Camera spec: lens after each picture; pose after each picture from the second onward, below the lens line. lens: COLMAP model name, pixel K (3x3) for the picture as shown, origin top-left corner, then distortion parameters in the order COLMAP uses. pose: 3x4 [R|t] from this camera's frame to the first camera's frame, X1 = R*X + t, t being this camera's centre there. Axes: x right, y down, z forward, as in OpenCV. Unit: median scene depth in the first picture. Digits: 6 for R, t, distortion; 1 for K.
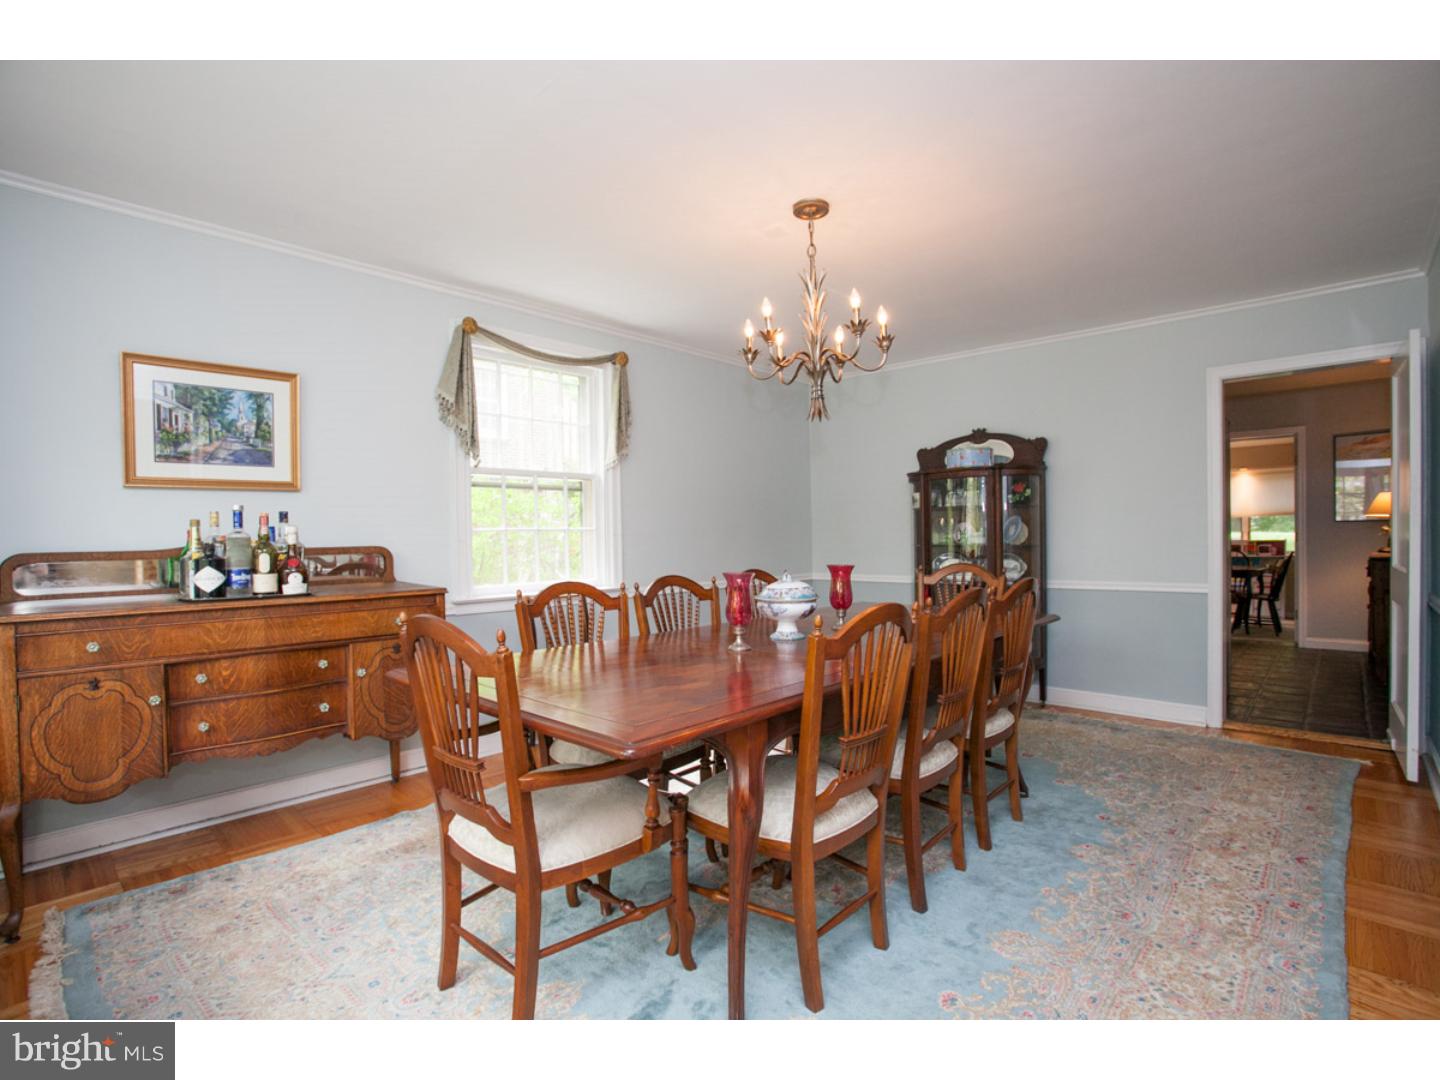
lens RADIAL K [[708.8, 0, 720.7], [0, 708.8, 545.3], [0, 0, 1]] dist [-0.076110, 0.034837]
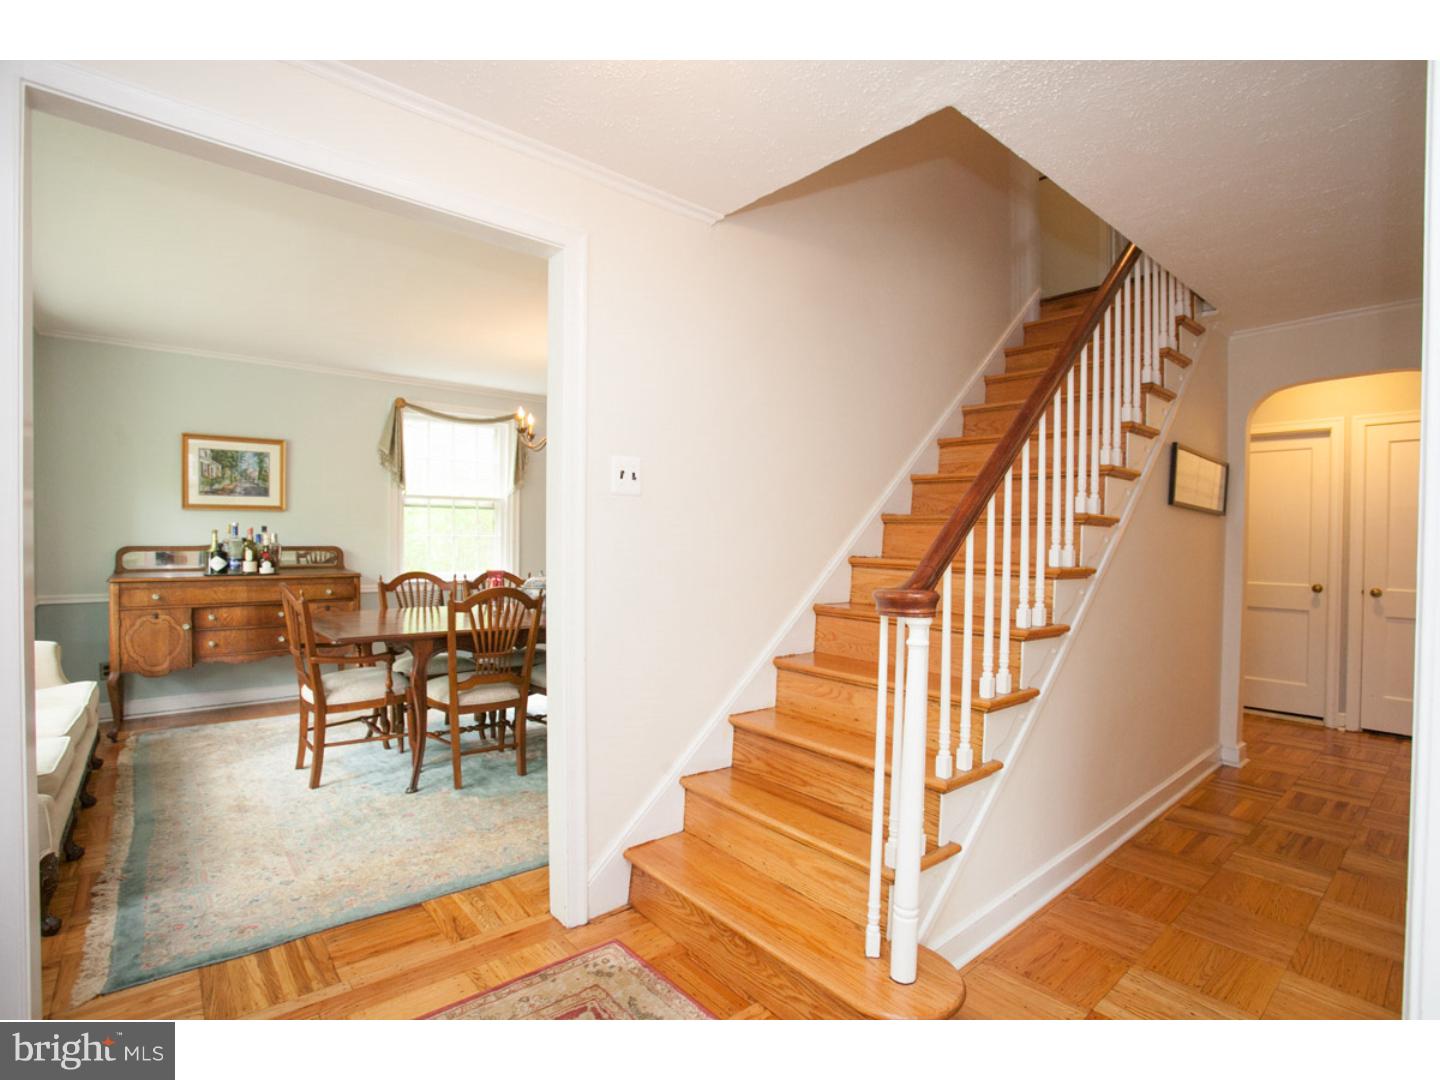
lens RADIAL K [[708.8, 0, 720.7], [0, 708.8, 545.3], [0, 0, 1]] dist [-0.076110, 0.034837]
pose [[0.992329, 0.027821, -0.120455, 0.726022], [-0.027711, 0.999613, 0.002595, -0.036791], [0.120480, 0.000763, 0.992715, -0.591083]]
